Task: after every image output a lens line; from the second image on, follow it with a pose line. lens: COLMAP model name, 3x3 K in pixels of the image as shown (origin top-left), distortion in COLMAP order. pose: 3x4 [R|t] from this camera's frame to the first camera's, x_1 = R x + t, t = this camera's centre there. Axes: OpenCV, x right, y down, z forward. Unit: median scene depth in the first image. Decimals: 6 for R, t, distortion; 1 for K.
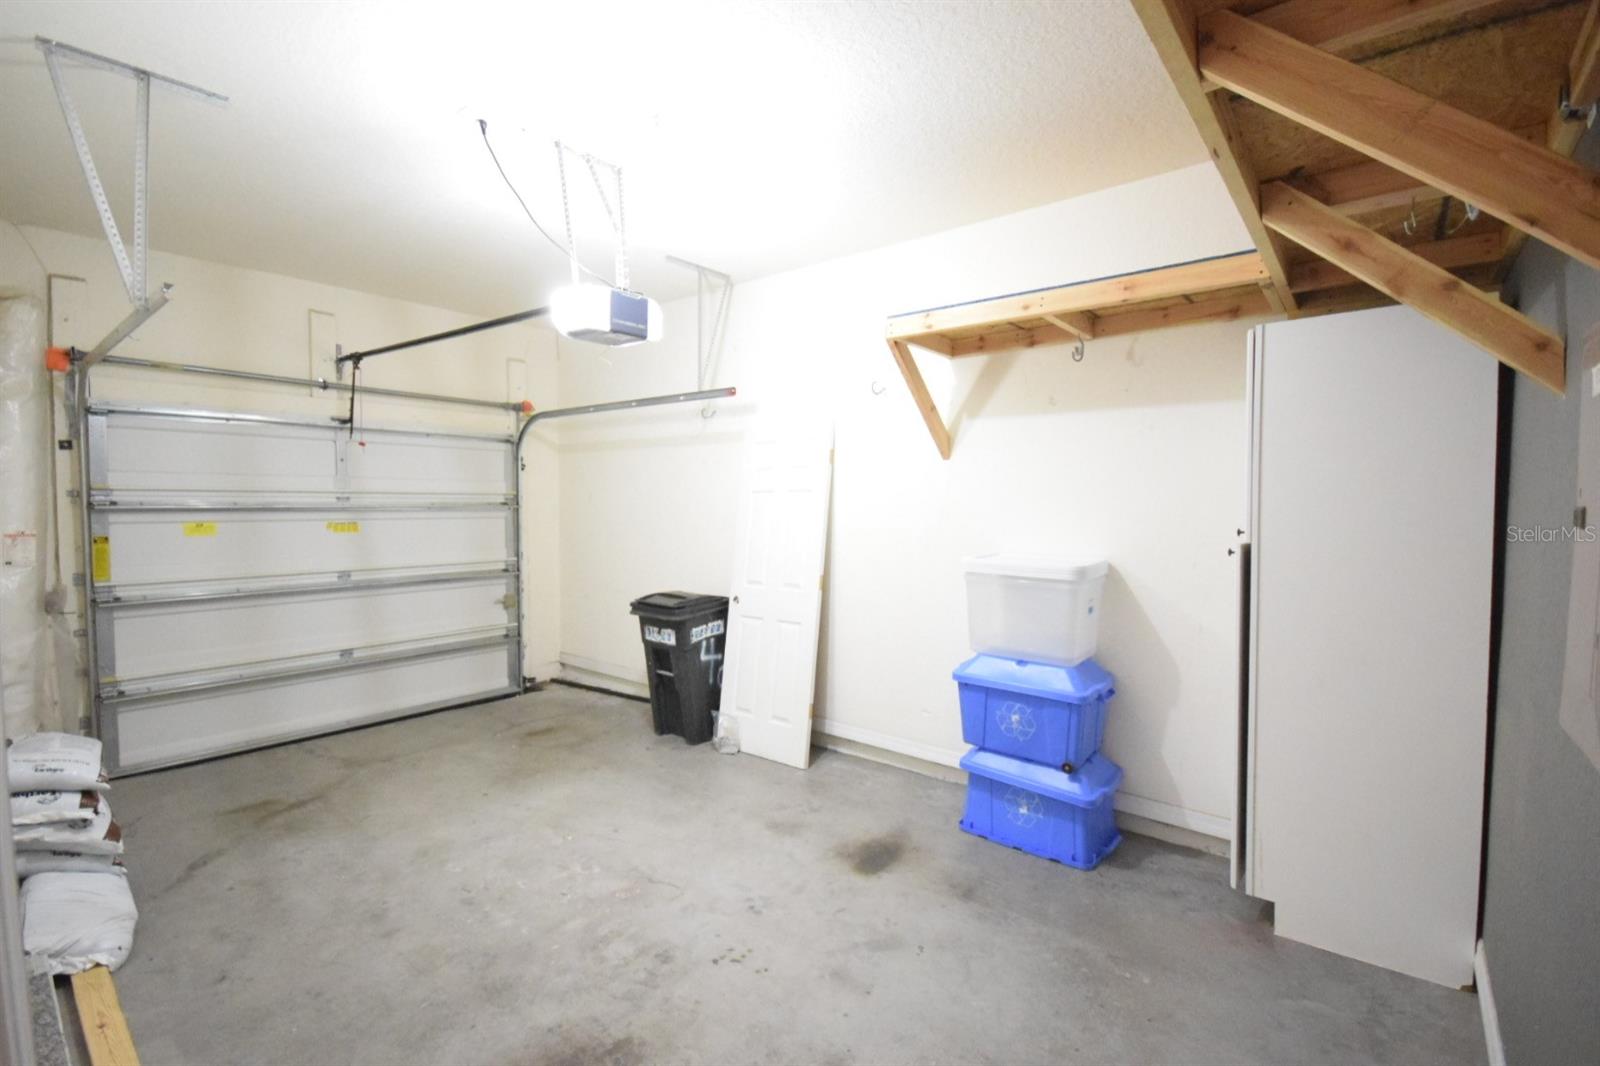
lens RADIAL K [[728.2, 0, 798.4], [0, 728.2, 535.1], [0, 0, 1]] dist [0.003331, -0.008661]
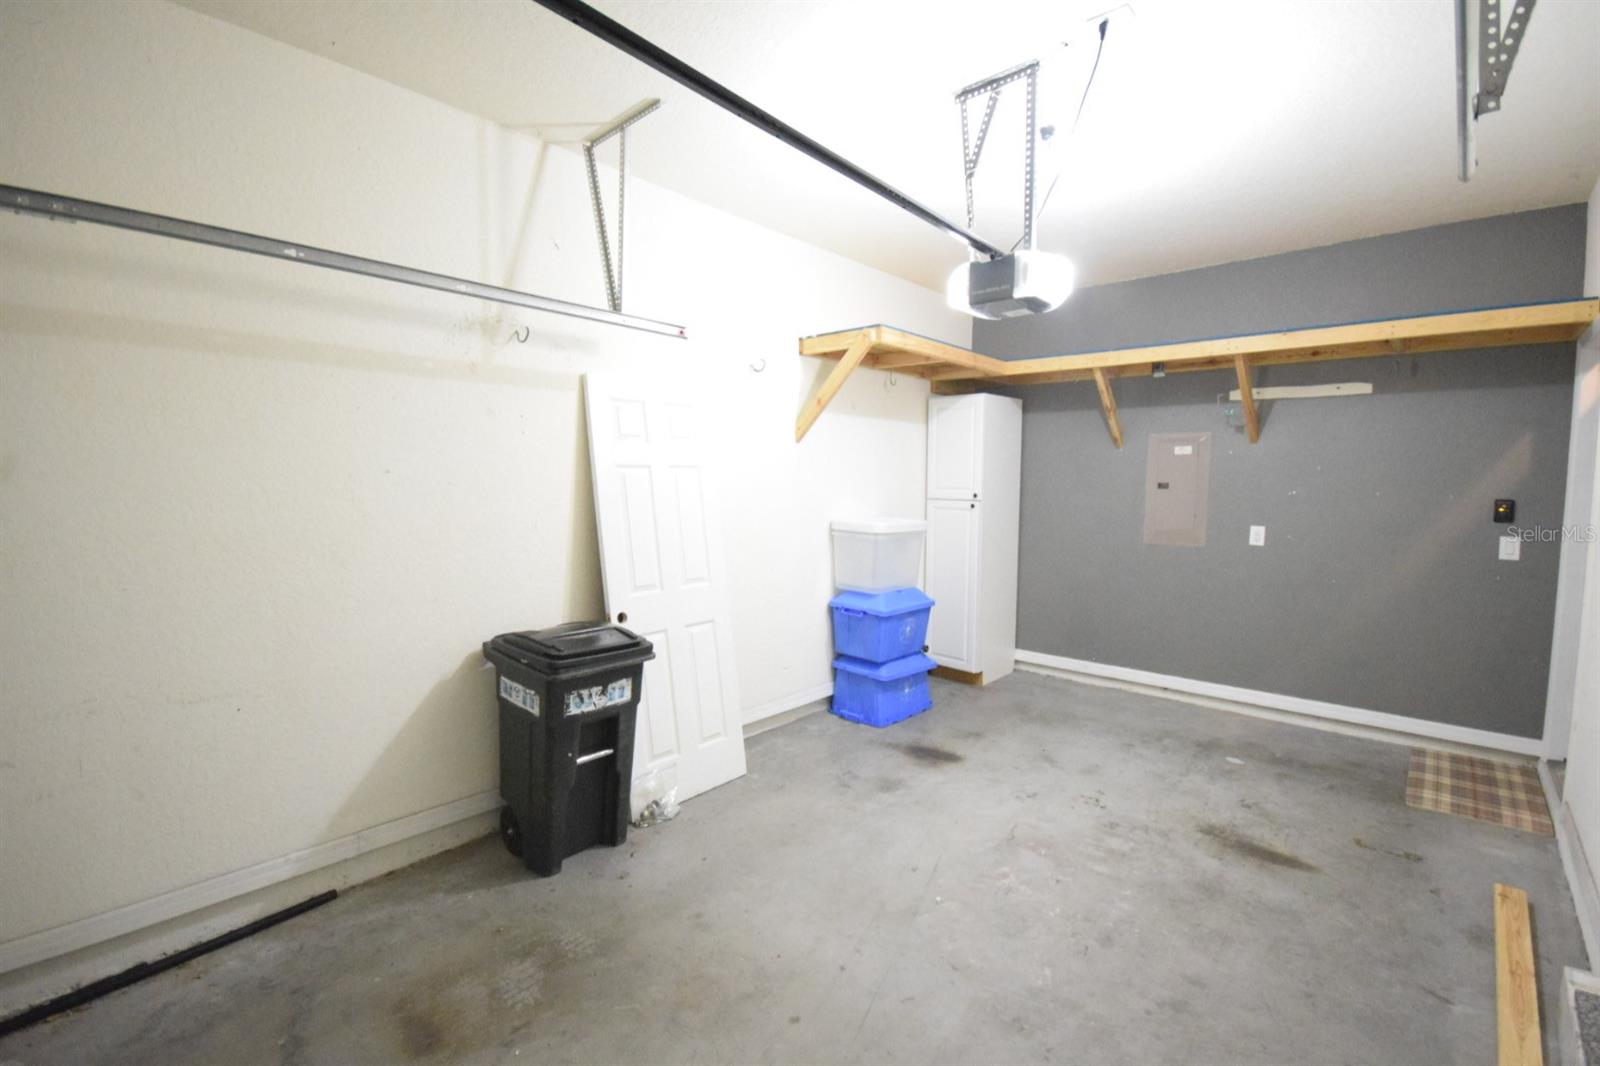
lens RADIAL K [[728.2, 0, 798.4], [0, 728.2, 535.1], [0, 0, 1]] dist [0.003331, -0.008661]
pose [[0.021589, -0.080243, 0.996542, -1.137741], [0.037707, 0.996130, 0.079393, -0.060485], [-0.999056, 0.035862, 0.024531, 1.167125]]
